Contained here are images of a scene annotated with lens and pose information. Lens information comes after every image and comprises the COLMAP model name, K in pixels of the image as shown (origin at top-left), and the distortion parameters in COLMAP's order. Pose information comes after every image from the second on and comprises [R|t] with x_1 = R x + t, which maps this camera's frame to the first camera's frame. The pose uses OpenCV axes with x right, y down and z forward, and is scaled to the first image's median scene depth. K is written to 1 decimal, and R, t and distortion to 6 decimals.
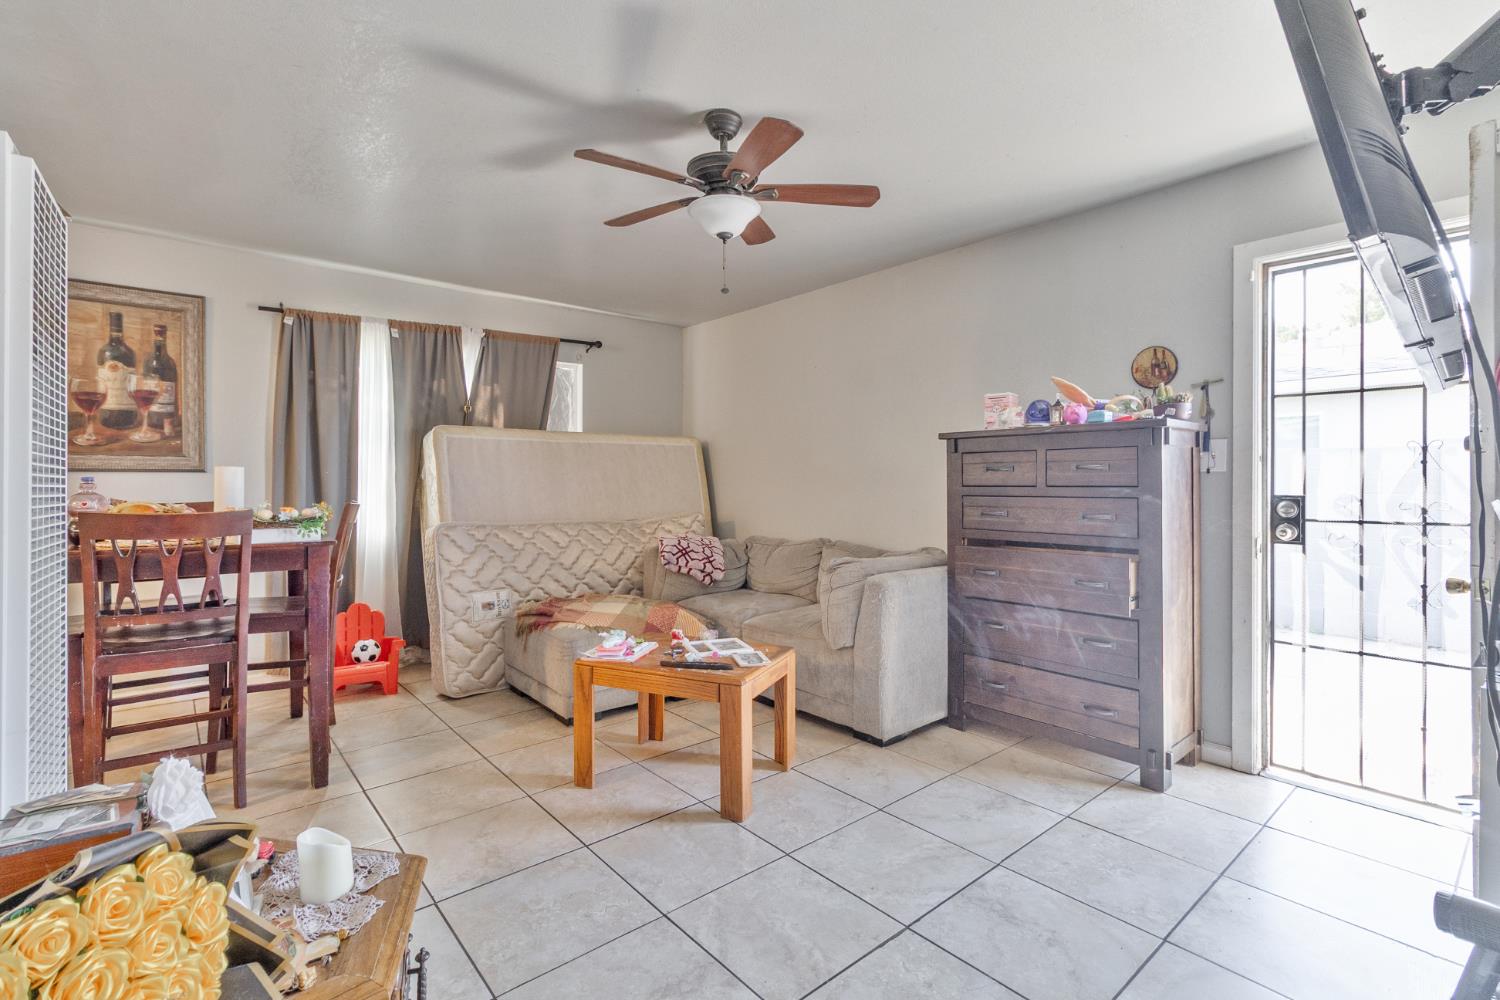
lens RADIAL K [[690.4, 0, 756.7], [0, 690.4, 484.9], [0, 0, 1]] dist [-0.000639, 0.000817]
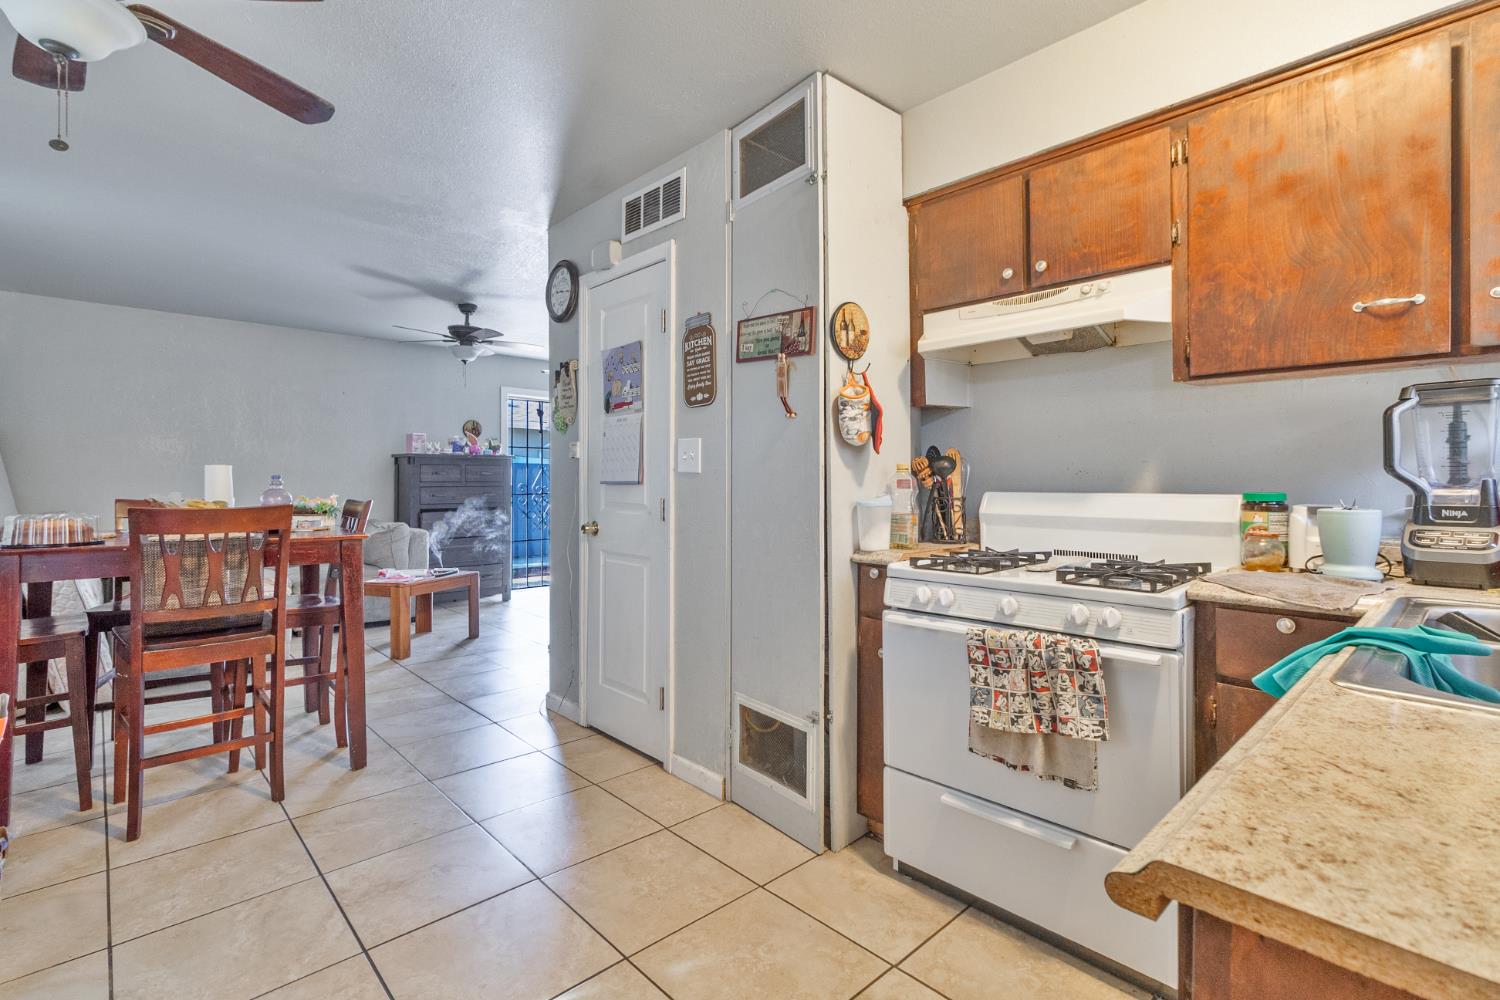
lens RADIAL K [[690.4, 0, 731.7], [0, 690.4, 477.6], [0, 0, 1]] dist [-0.000639, 0.000817]
pose [[-0.024645, 0.005886, 0.999679, -1.403449], [0.000629, 0.999983, -0.005872, 0.000220], [-0.999696, 0.000484, -0.024648, 0.165600]]
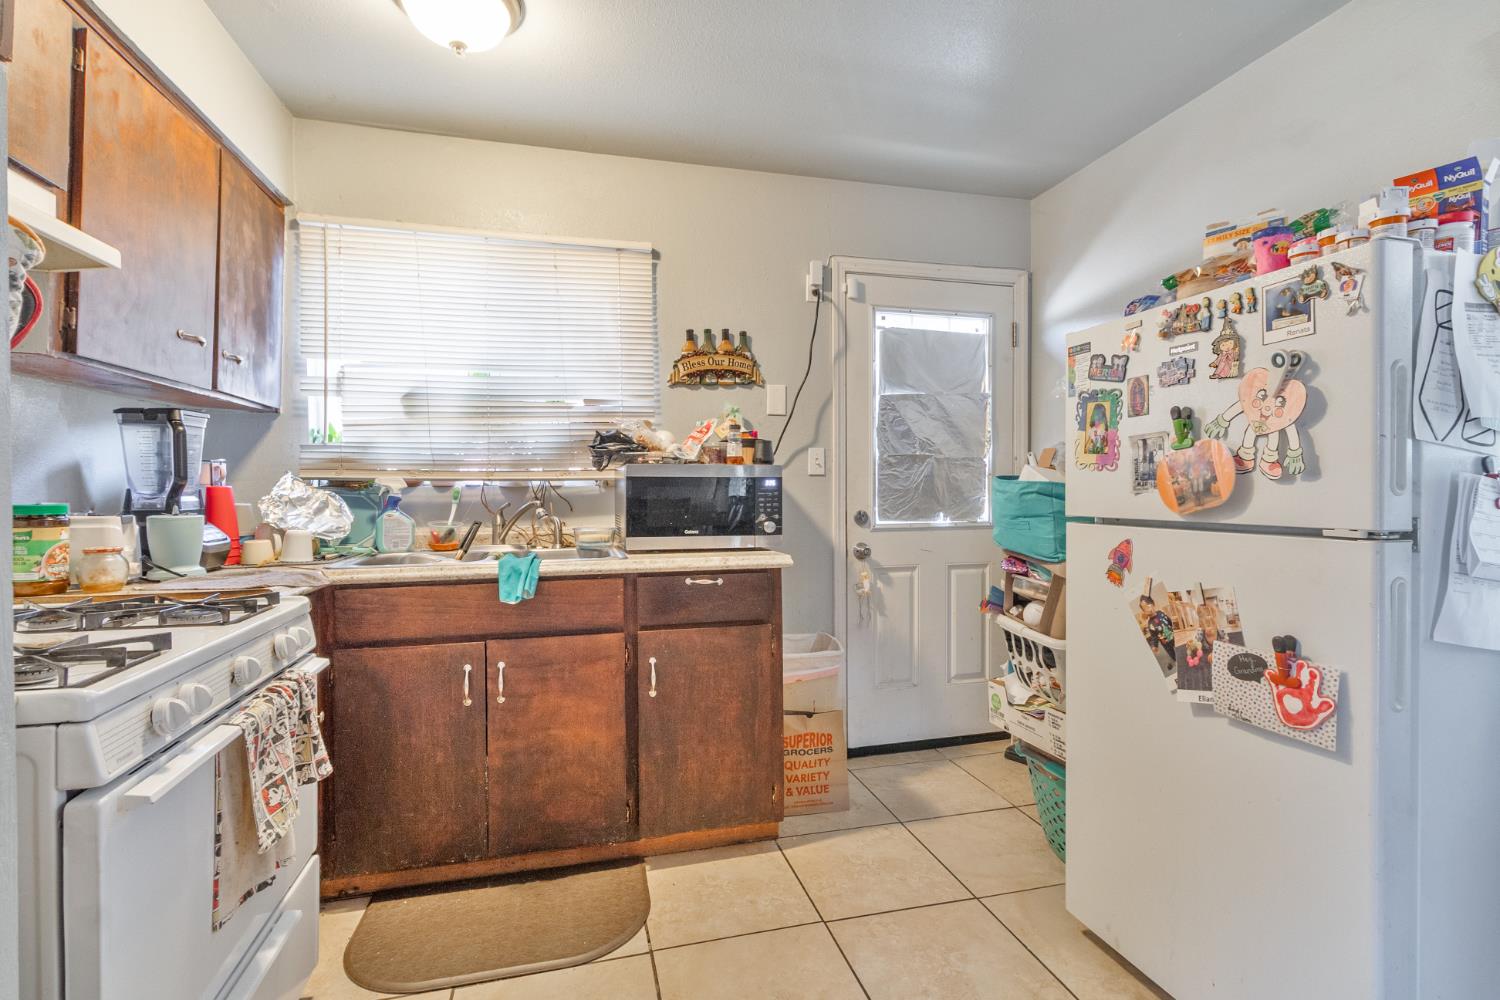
lens RADIAL K [[690.4, 0, 747.7], [0, 690.4, 496.0], [0, 0, 1]] dist [-0.000639, 0.000817]
pose [[-0.448358, 0.015109, -0.893727, -0.756517], [0.002902, 0.999876, 0.015448, -0.001391], [0.893850, 0.004333, -0.448346, 0.324255]]
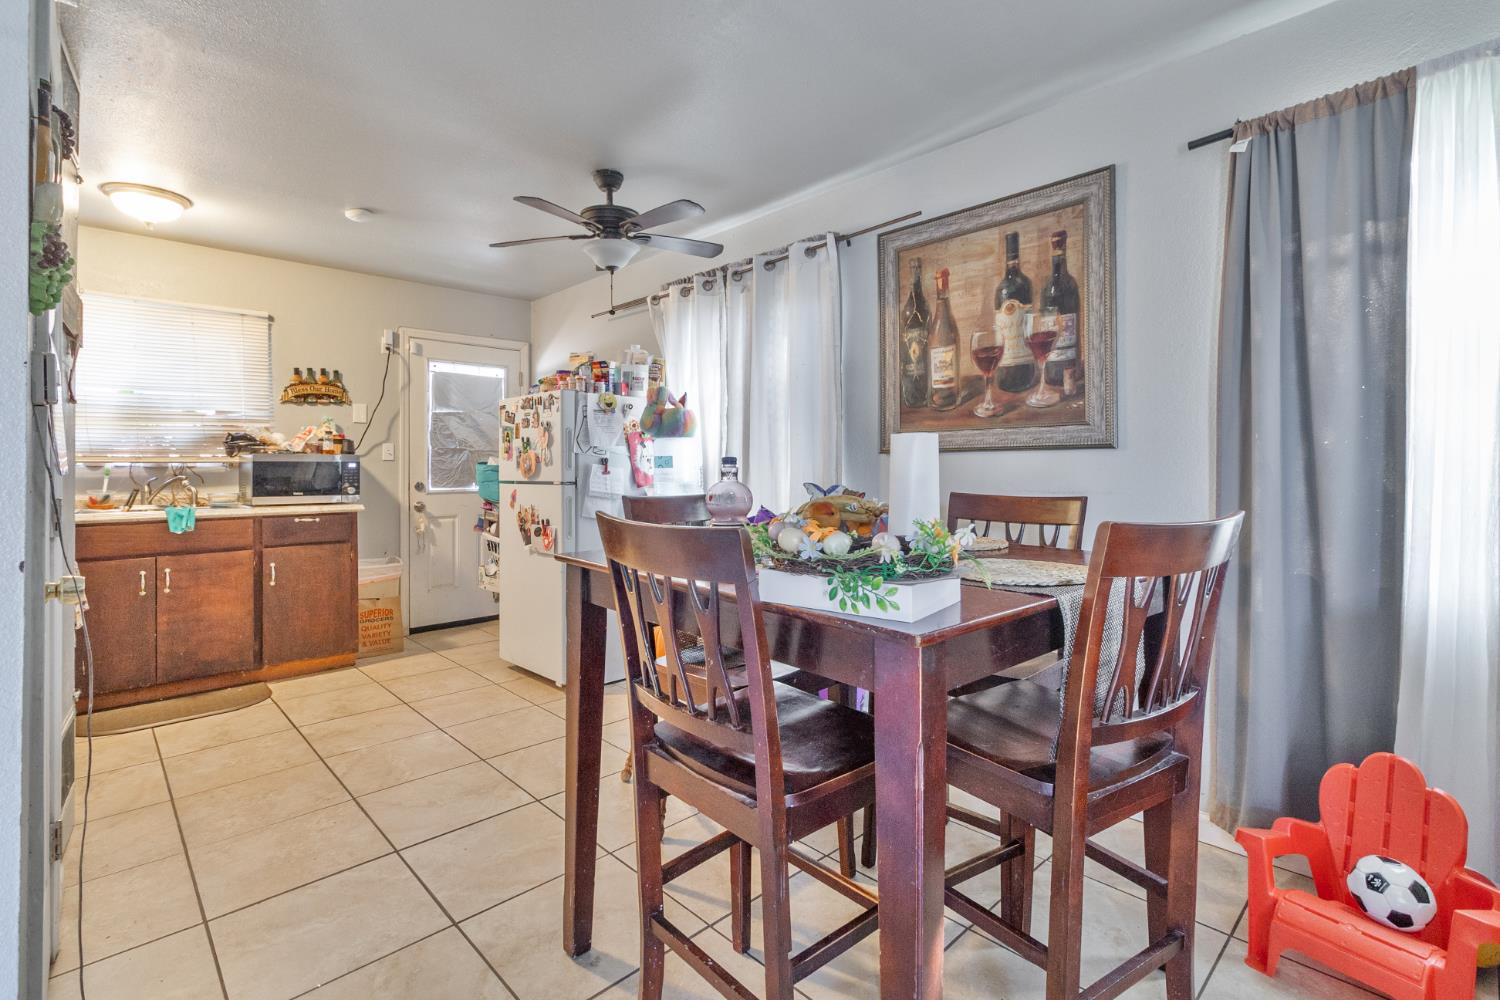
lens RADIAL K [[690.4, 0, 747.7], [0, 690.4, 463.0], [0, 0, 1]] dist [-0.000639, 0.000817]
pose [[0.046896, -0.003798, -0.998893, -0.195892], [0.000185, 0.999993, -0.003793, -0.002647], [0.998900, -0.000007, 0.046896, 0.641361]]
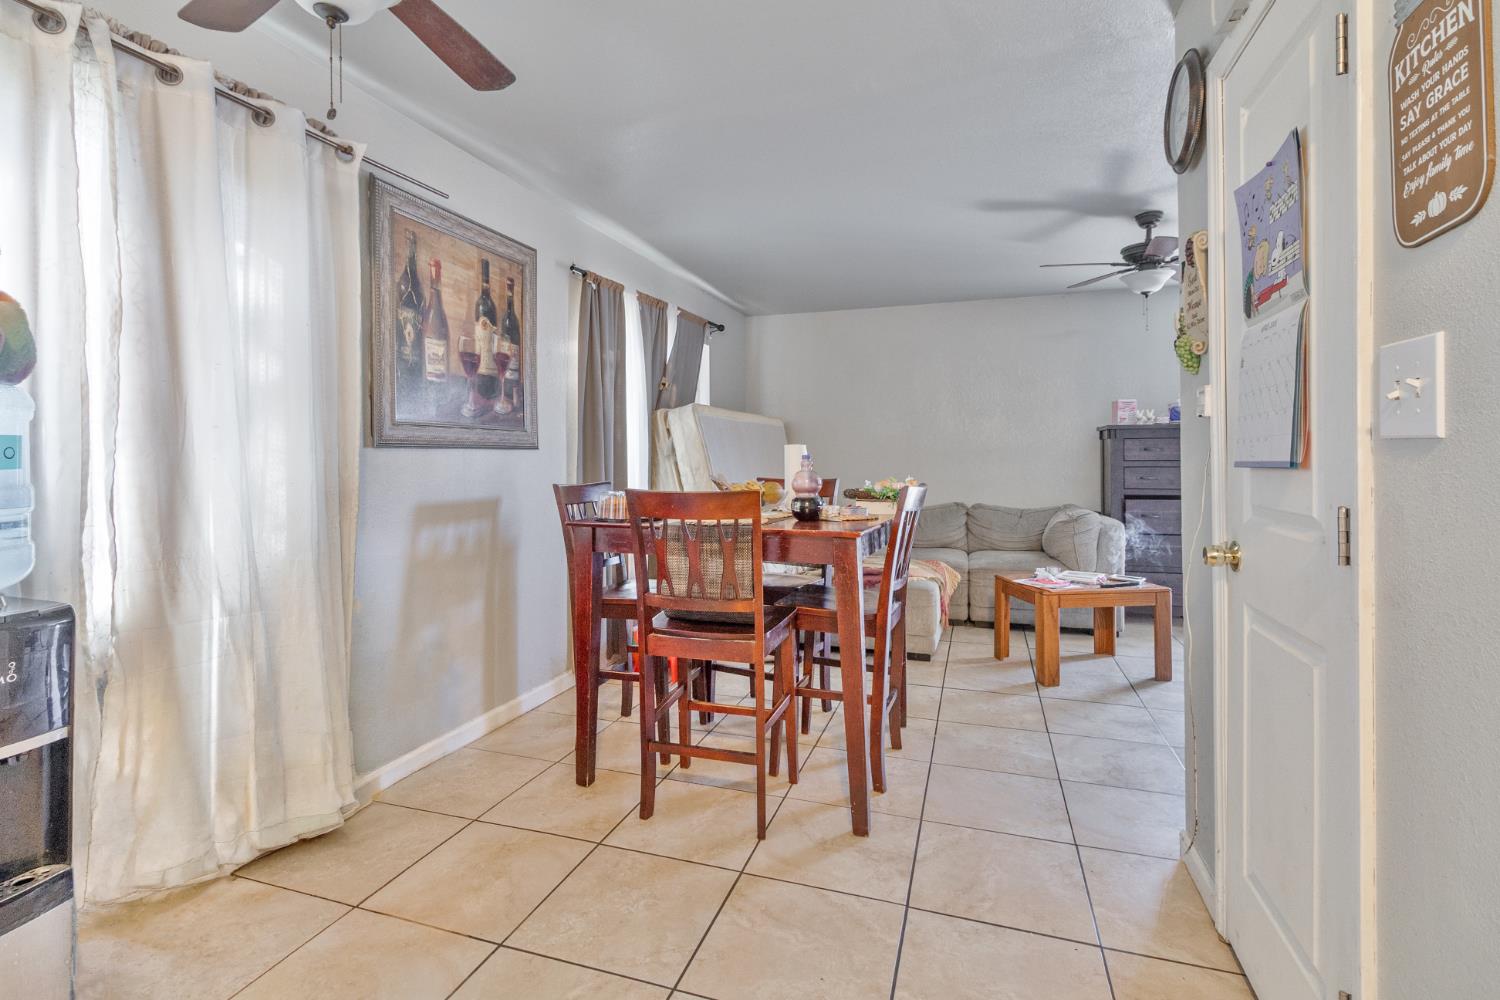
lens RADIAL K [[690.4, 0, 758.6], [0, 690.4, 462.4], [0, 0, 1]] dist [-0.000639, 0.000817]
pose [[0.859495, -0.005023, 0.511119, -1.005382], [0.004583, 0.999987, 0.002121, -0.001972], [-0.511123, 0.000519, 0.859507, 0.097463]]
